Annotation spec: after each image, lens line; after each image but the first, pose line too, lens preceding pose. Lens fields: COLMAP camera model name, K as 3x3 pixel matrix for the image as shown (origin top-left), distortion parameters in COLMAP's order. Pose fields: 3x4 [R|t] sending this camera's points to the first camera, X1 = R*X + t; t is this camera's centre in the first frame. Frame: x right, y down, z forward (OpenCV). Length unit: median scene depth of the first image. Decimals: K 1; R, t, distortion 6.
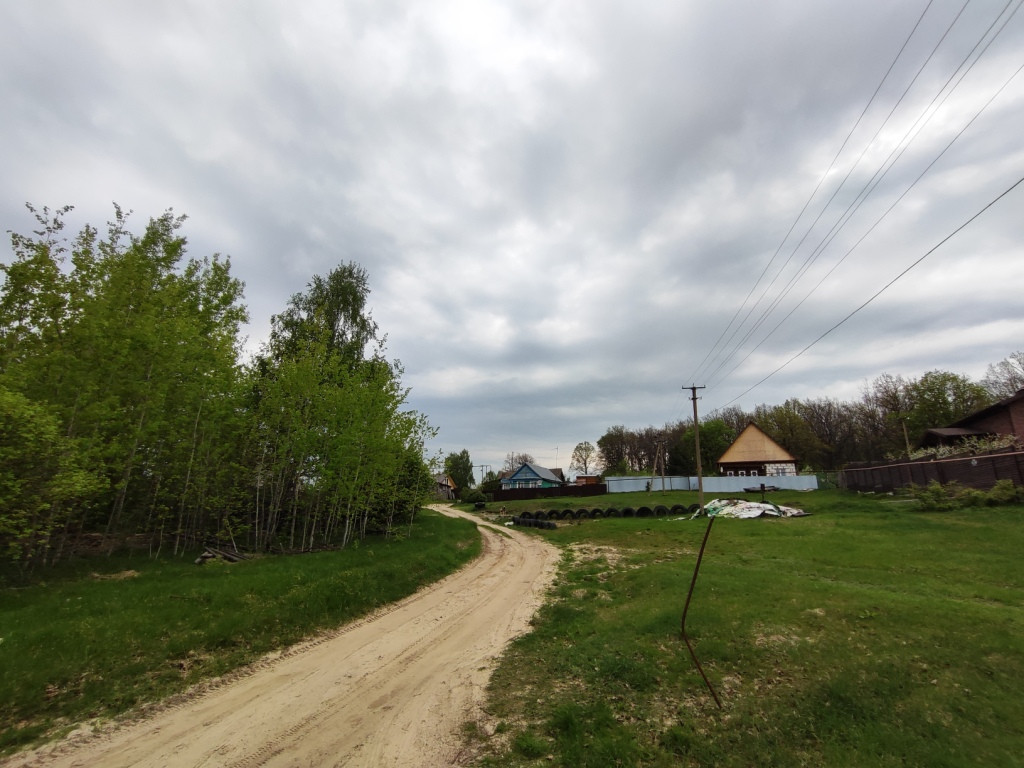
lens RADIAL K [[460.3, 0, 512.0], [0, 460.3, 384.0], [0, 0, 1]] dist [0.000254, 0.000056]
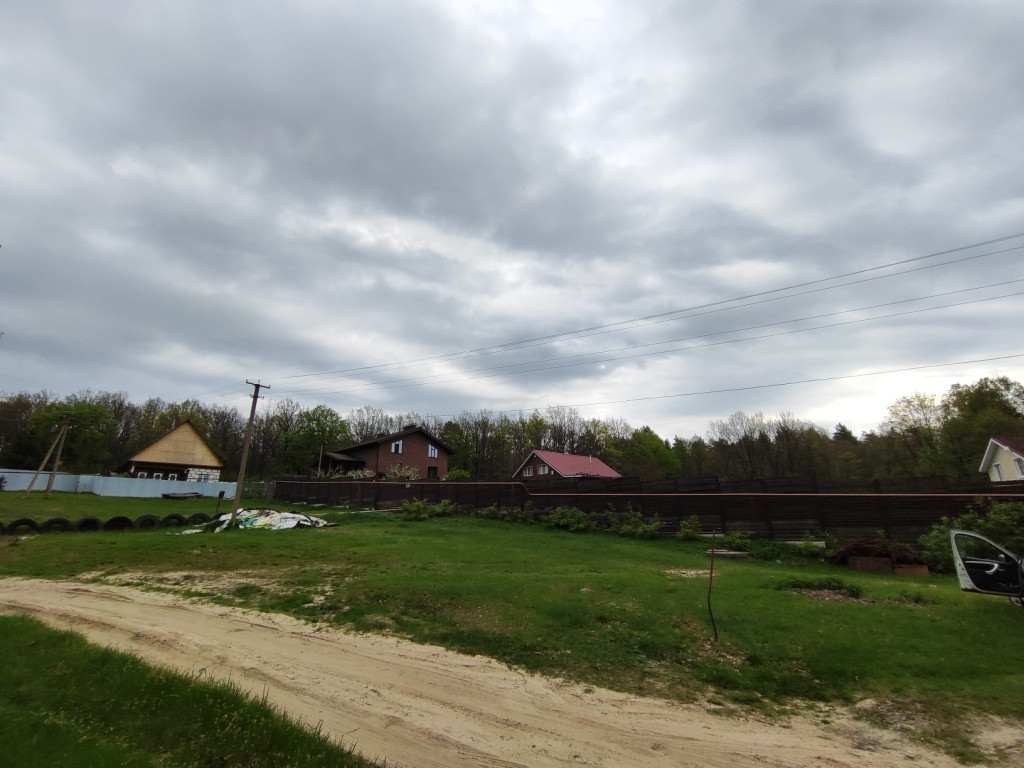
lens RADIAL K [[467.1, 0, 512.4], [0, 467.1, 371.6], [0, 0, 1]] dist [-0.008247, 0.001582]
pose [[0.346839, 0.276695, 0.896182, -0.114128], [-0.243966, 0.949220, -0.198651, 0.018972], [-0.905640, -0.149738, 0.396731, 0.079688]]
